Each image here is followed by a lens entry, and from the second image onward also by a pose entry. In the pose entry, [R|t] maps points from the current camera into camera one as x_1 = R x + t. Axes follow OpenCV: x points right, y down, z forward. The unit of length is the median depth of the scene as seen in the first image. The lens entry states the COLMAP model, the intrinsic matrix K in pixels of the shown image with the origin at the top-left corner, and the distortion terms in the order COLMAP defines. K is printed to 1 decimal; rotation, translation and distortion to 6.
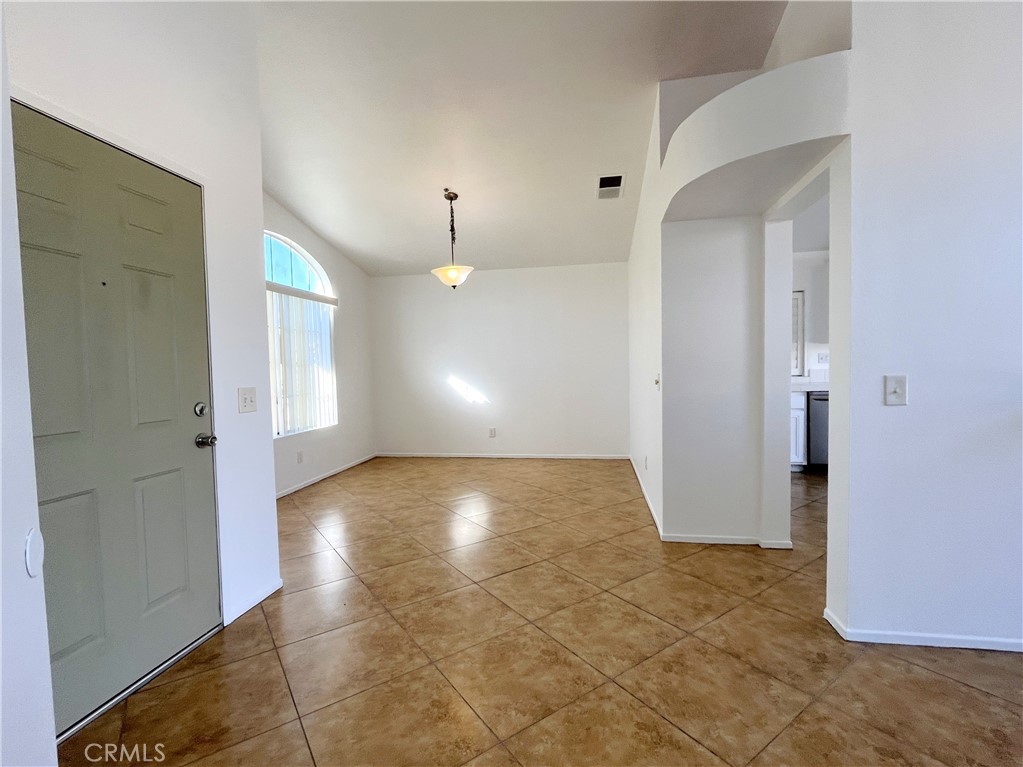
lens RADIAL K [[468.4, 0, 511.5], [0, 468.4, 383.5], [0, 0, 1]] dist [0.000749, 0.000014]
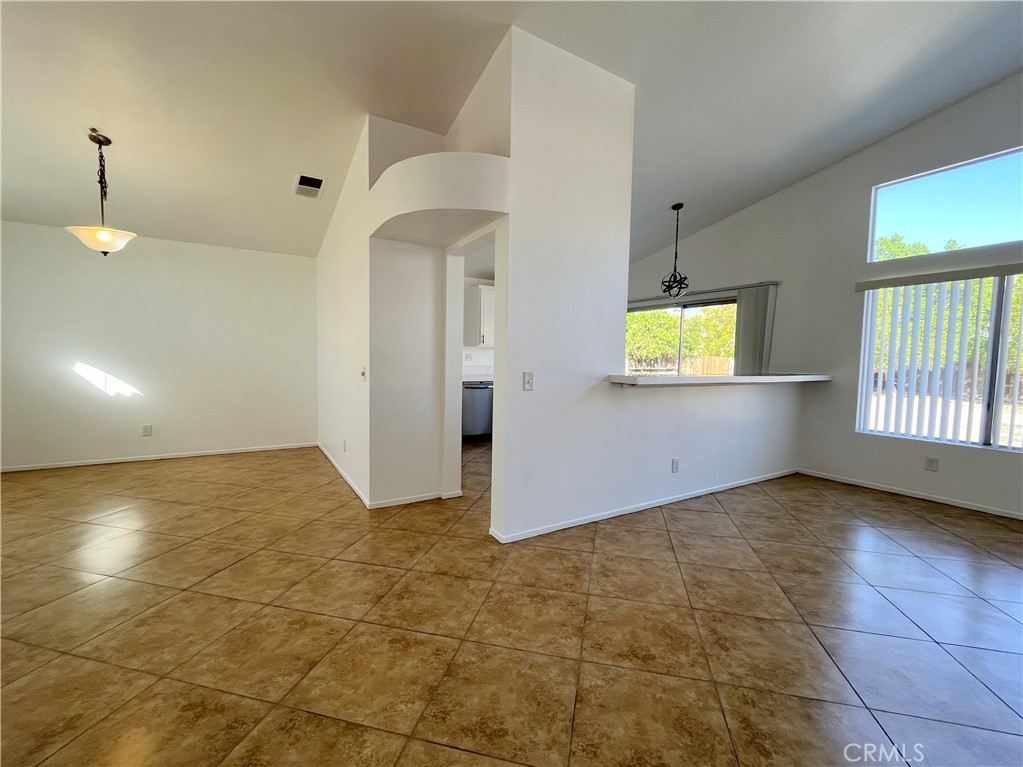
lens RADIAL K [[436.4, 0, 511.5], [0, 436.4, 383.5], [0, 0, 1]] dist [-0.000801, -0.000042]
pose [[0.749261, -0.003101, 0.662267, -0.186837], [-0.010325, 0.999813, 0.016363, -0.001039], [-0.662194, -0.019098, 0.749089, -0.069971]]
